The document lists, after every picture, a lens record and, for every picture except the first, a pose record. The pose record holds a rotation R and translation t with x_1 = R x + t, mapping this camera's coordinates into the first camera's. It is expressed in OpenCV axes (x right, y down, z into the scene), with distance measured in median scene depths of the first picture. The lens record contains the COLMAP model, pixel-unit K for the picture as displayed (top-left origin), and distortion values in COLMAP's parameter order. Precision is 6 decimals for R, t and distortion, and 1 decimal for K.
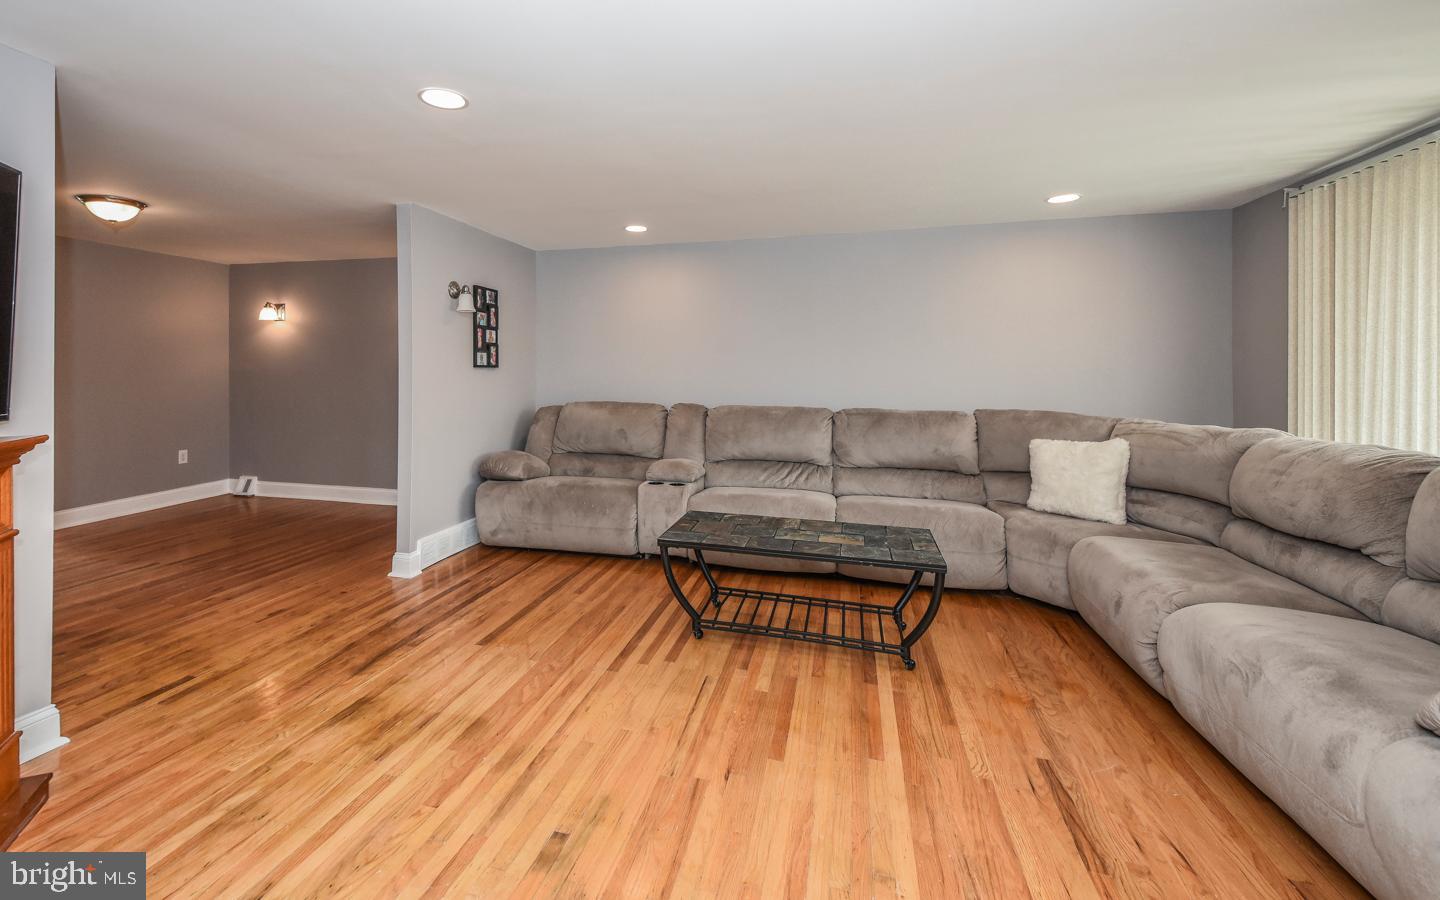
lens RADIAL K [[641.5, 0, 643.7], [0, 641.5, 365.2], [0, 0, 1]] dist [0.048483, -0.010224]
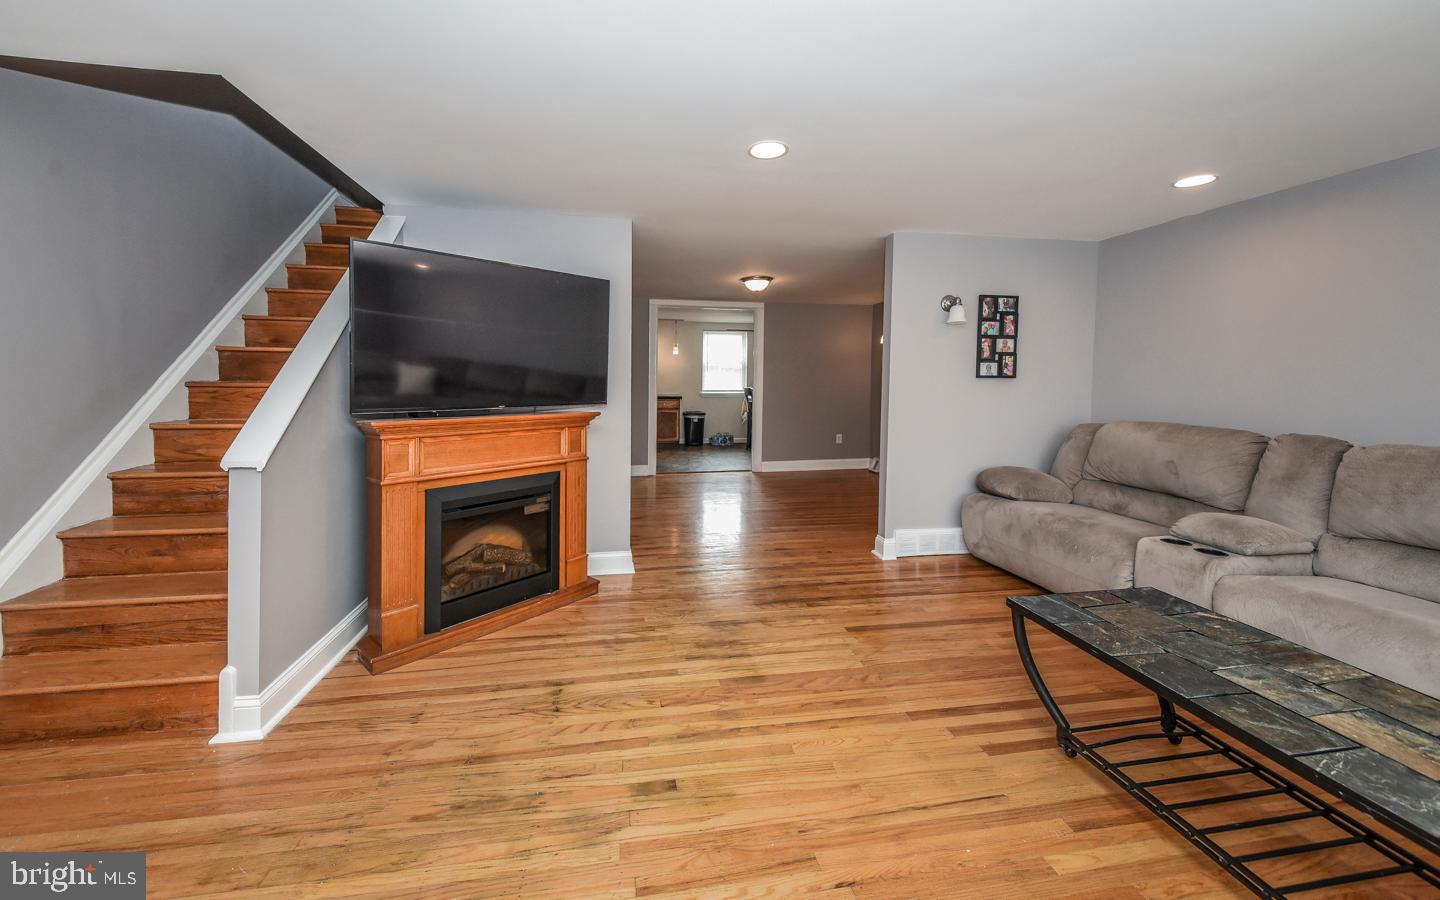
lens RADIAL K [[516.7, 0, 689.8], [0, 516.7, 396.0], [0, 0, 1]] dist [0.004869, -0.001528]
pose [[0.441913, 0.030137, -0.896552, 0.362950], [0.003420, 0.999372, 0.035279, 0.002569], [0.897051, -0.018656, 0.441532, 0.341298]]
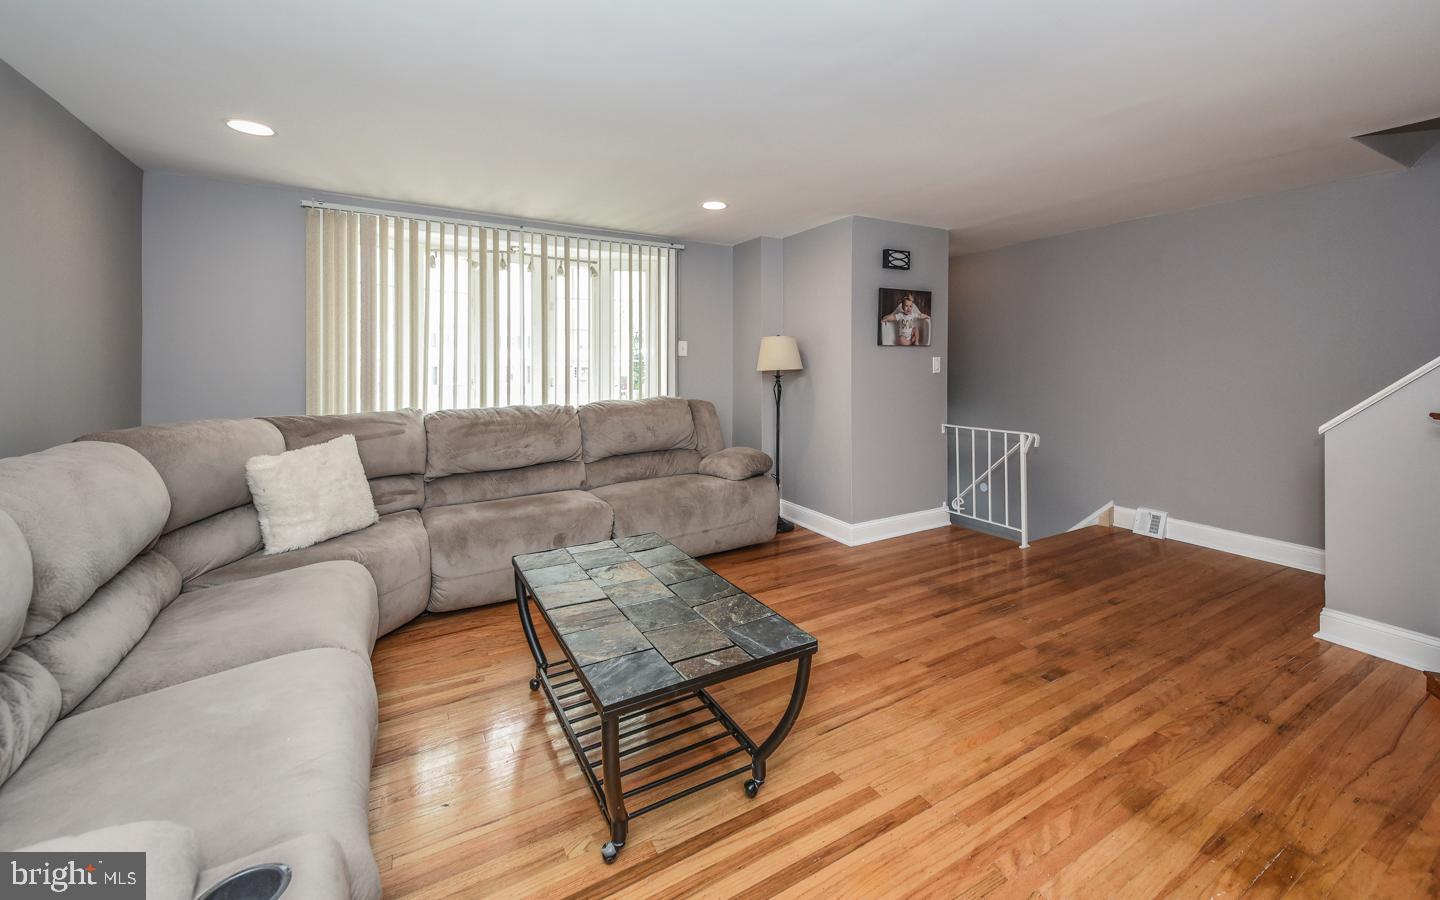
lens RADIAL K [[583.3, 0, 763.3], [0, 583.3, 360.5], [0, 0, 1]] dist [0.018868, -0.007108]
pose [[-0.768357, 0.004621, 0.640004, -0.258578], [-0.002386, 0.999946, -0.010085, 0.011317], [-0.640017, -0.009275, -0.768305, 1.294055]]
